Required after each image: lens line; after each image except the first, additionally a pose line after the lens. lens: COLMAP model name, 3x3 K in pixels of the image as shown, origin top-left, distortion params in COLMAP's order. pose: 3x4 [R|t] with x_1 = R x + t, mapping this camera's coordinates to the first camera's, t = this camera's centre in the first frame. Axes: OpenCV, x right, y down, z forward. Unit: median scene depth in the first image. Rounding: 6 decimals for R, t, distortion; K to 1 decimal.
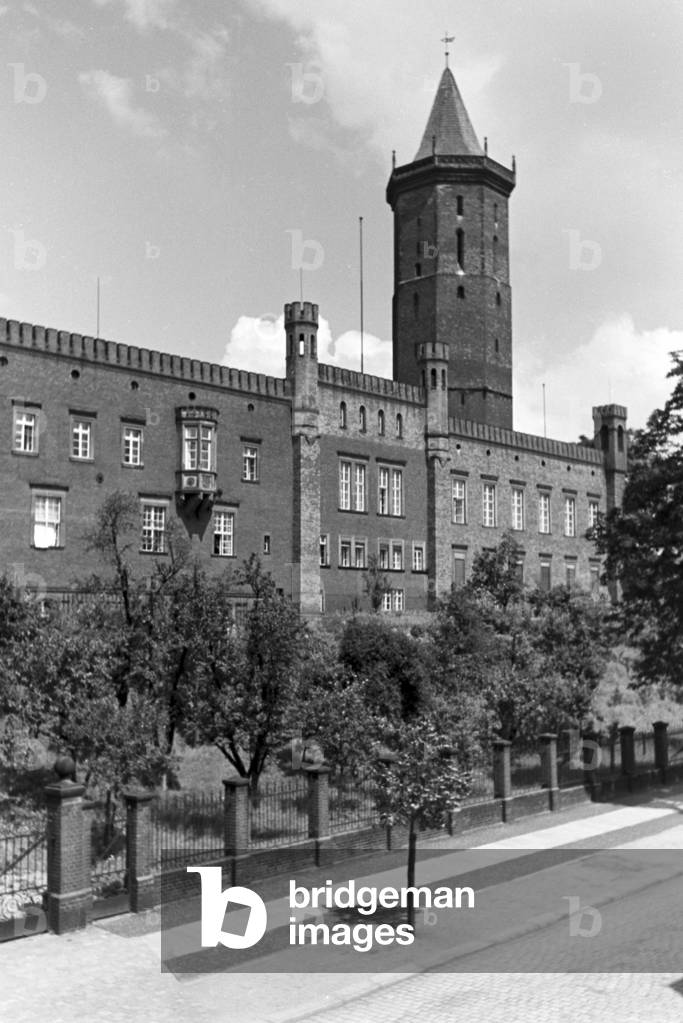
lens RADIAL K [[1084.3, 0, 341.5], [0, 1084.3, 511.5], [0, 0, 1]] dist [-0.004503, 0.017105]
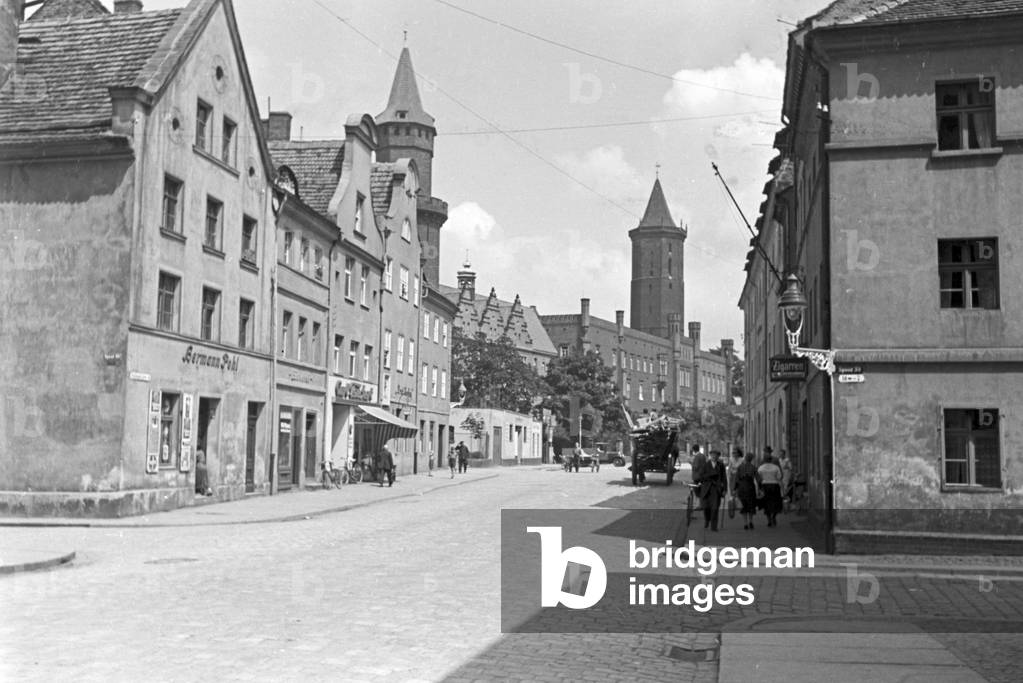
lens RADIAL K [[1084.3, 0, 511.5], [0, 1084.3, 341.5], [0, 0, 1]] dist [-0.004503, 0.017105]
pose [[0.946249, 0.044832, 0.320317, -0.948688], [-0.049954, 0.998721, 0.007785, -0.083487], [-0.319558, -0.023368, 0.947279, -1.096379]]
